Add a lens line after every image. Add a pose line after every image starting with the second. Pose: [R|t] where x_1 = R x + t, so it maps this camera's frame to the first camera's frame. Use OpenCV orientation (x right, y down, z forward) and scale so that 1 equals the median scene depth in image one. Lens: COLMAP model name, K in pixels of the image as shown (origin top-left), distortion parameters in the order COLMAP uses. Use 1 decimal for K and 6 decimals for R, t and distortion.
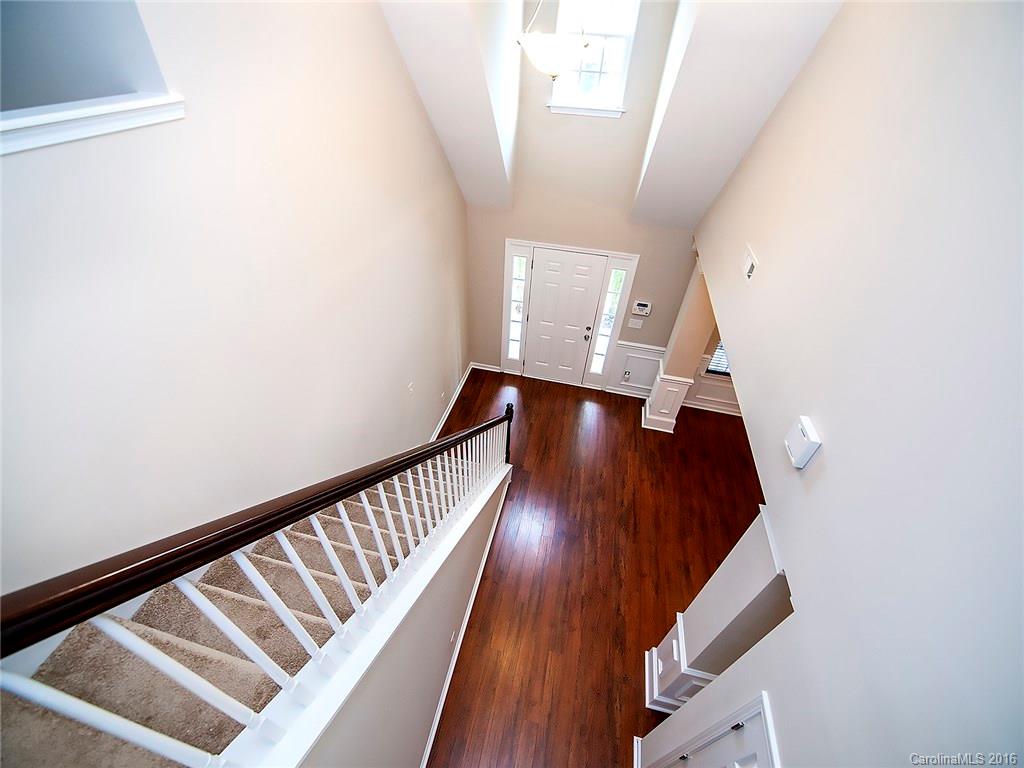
lens RADIAL K [[420.1, 0, 503.8], [0, 420.1, 377.4], [0, 0, 1]] dist [0.016131, -0.001610]
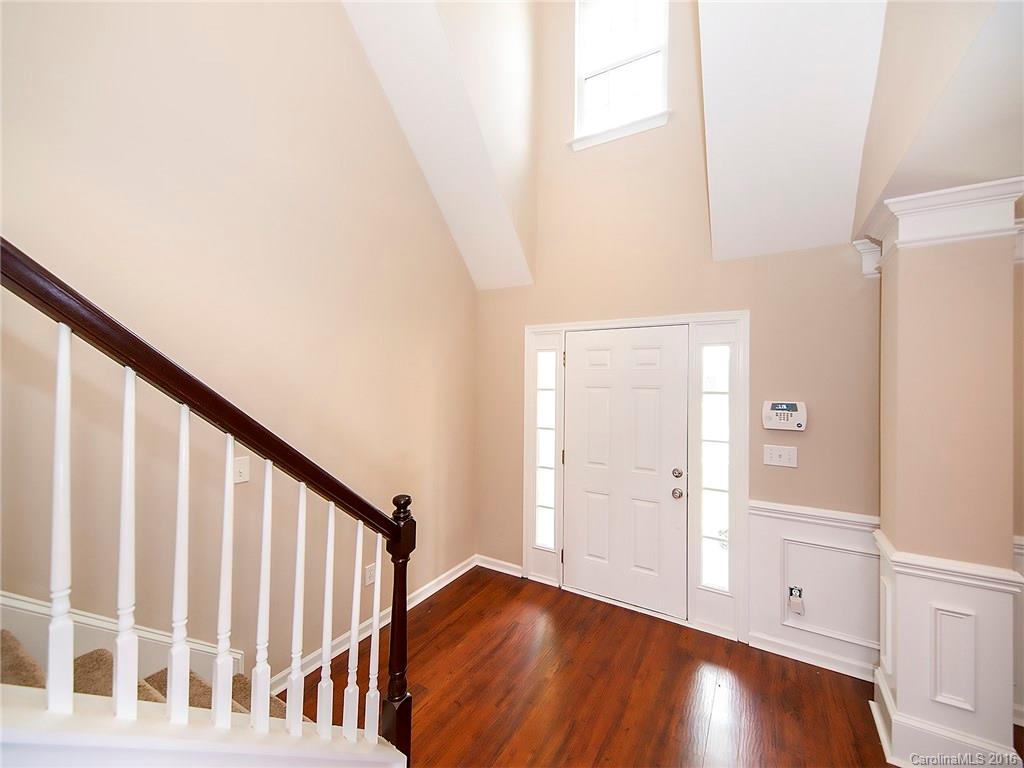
lens RADIAL K [[420.1, 0, 505.8], [0, 420.1, 382.0], [0, 0, 1]] dist [0.016131, -0.001610]
pose [[0.952346, -0.031039, -0.303436, 0.160104], [-0.172135, 0.766566, -0.618665, 0.146940], [0.251806, 0.641415, 0.724693, 0.506339]]
